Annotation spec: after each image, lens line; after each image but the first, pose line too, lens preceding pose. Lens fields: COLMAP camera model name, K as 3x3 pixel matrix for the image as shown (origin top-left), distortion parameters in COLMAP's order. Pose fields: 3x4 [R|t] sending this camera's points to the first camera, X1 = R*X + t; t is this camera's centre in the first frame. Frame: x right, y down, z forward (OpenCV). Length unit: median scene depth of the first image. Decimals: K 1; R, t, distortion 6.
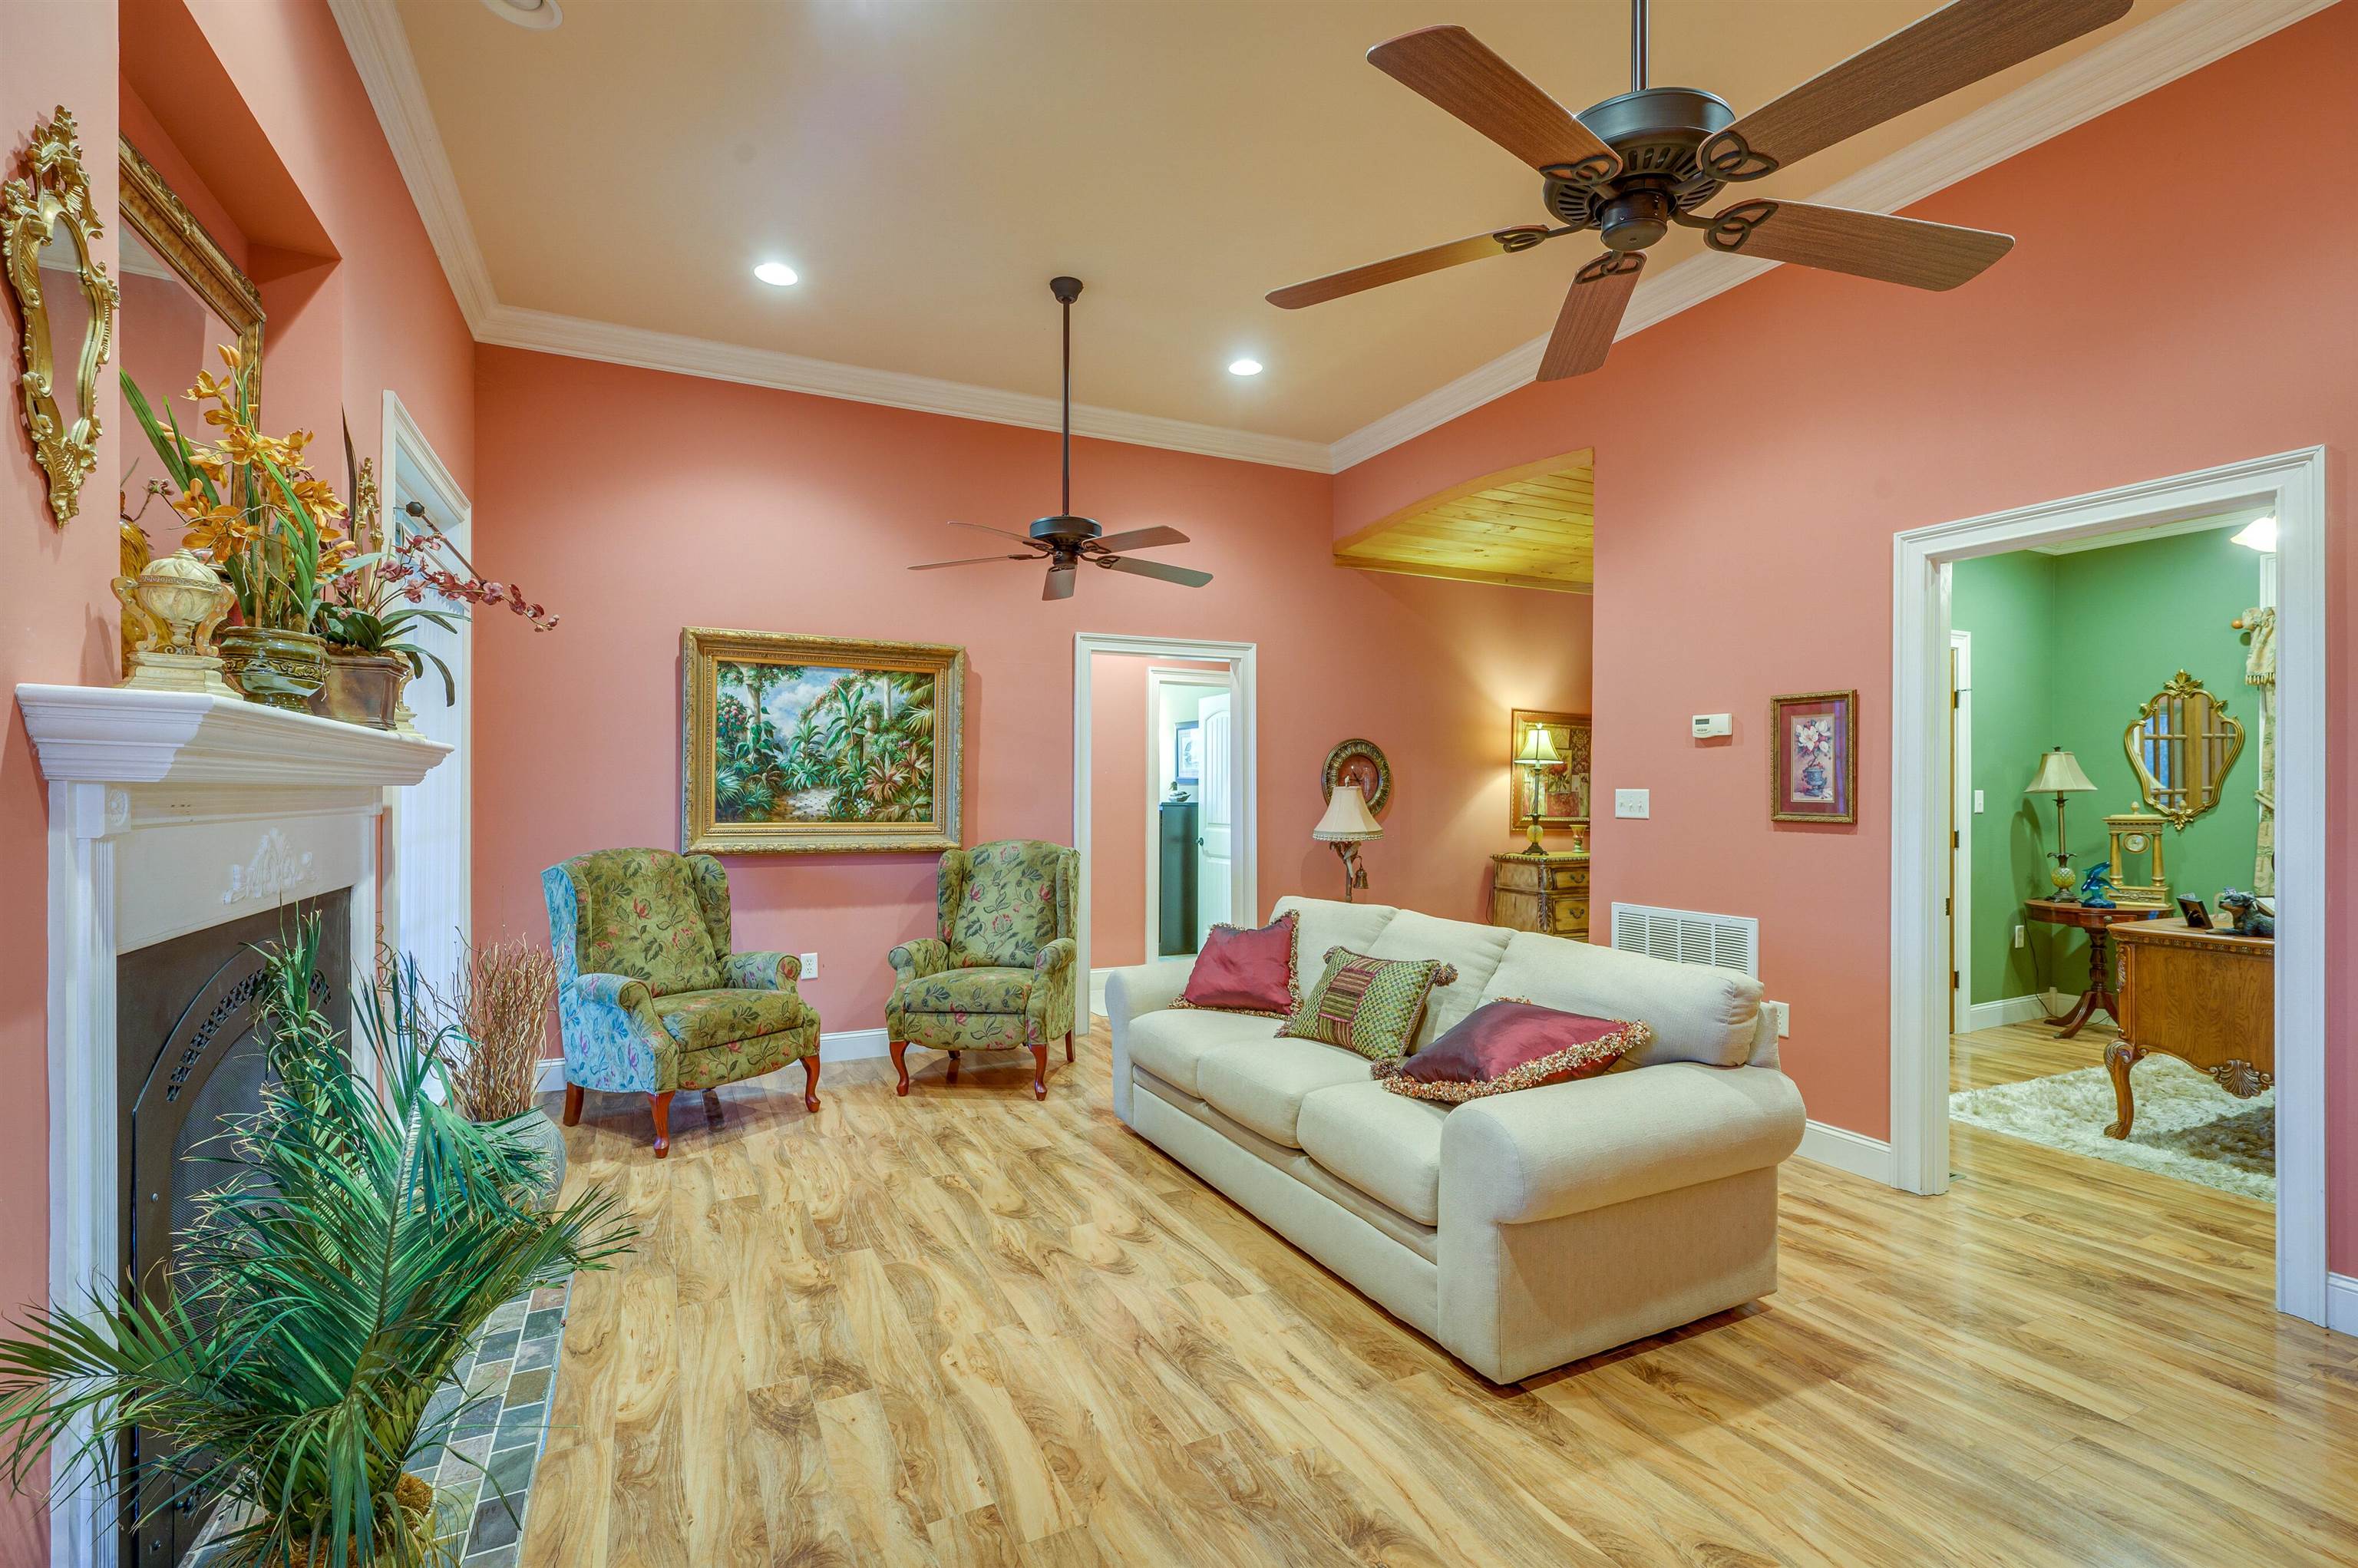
lens RADIAL K [[1075.1, 0, 1192.6], [0, 1075.1, 790.4], [0, 0, 1]] dist [-0.002758, 0.000053]
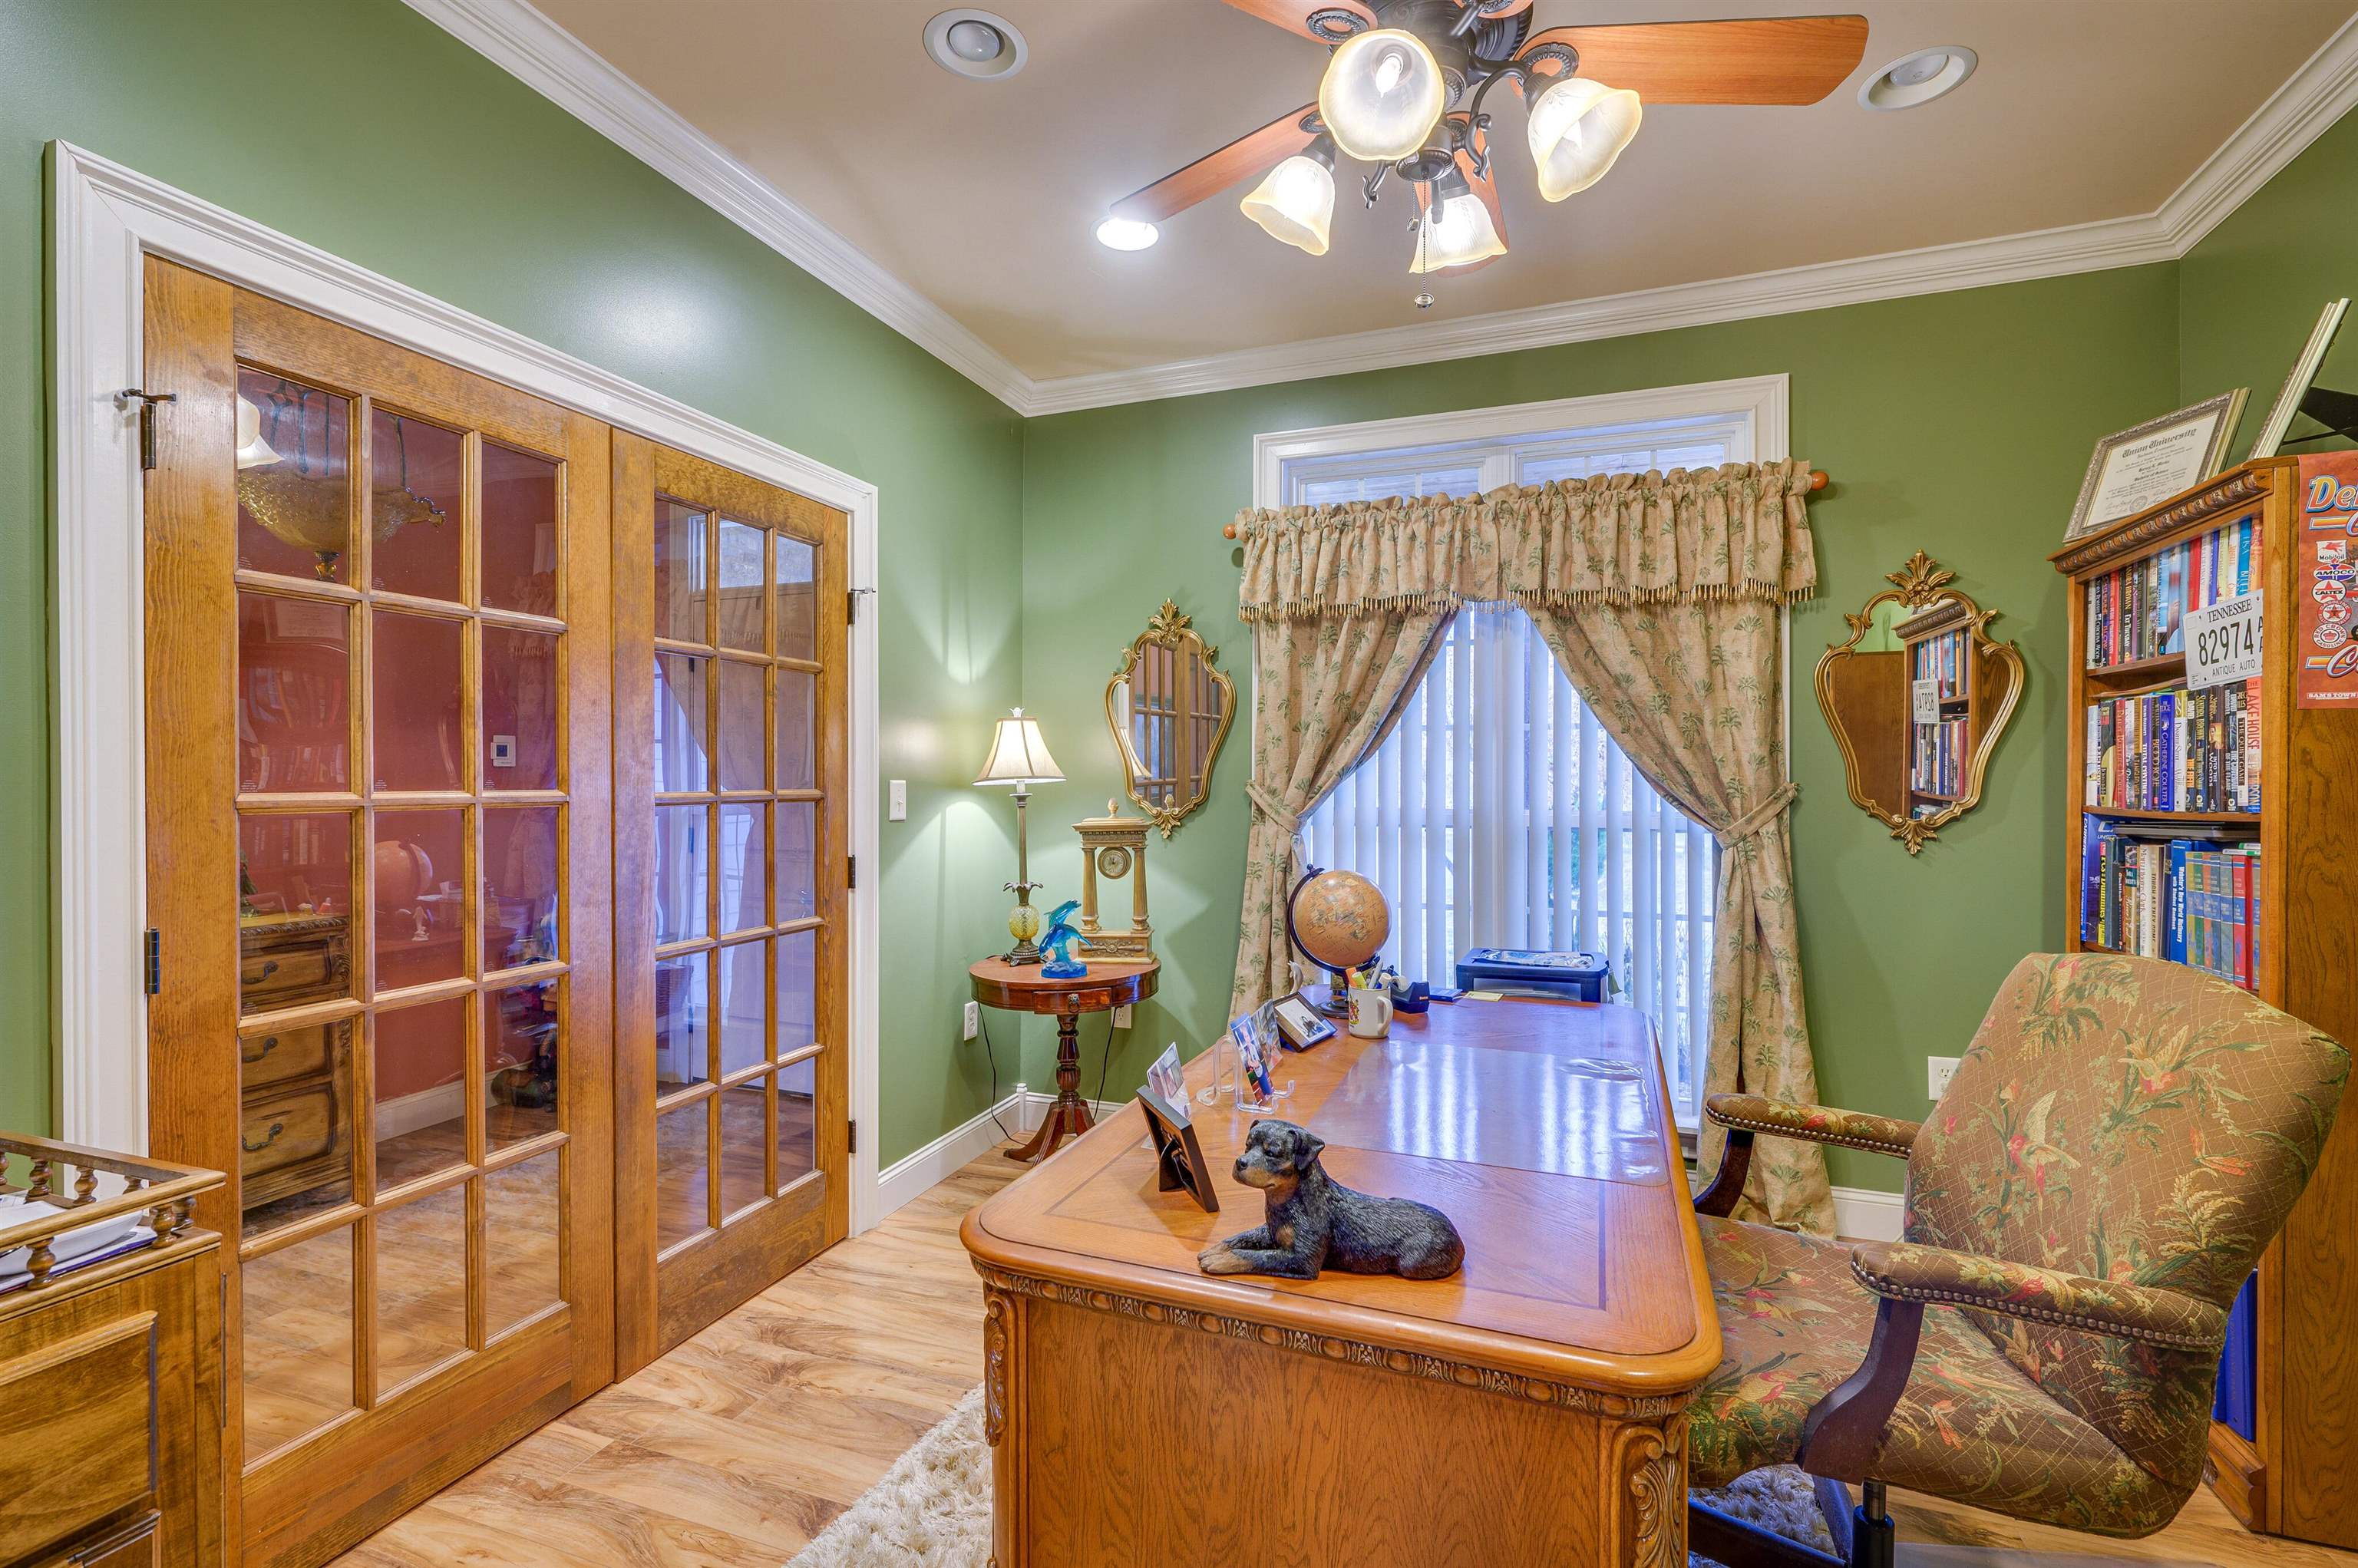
lens RADIAL K [[1075.1, 0, 1182.3], [0, 1075.1, 786.6], [0, 0, 1]] dist [-0.002758, 0.000053]
pose [[0.733630, -0.003981, 0.679537, 0.475420], [0.000435, 0.999985, 0.005389, 0.000723], [-0.679549, -0.003657, 0.733621, 0.505091]]
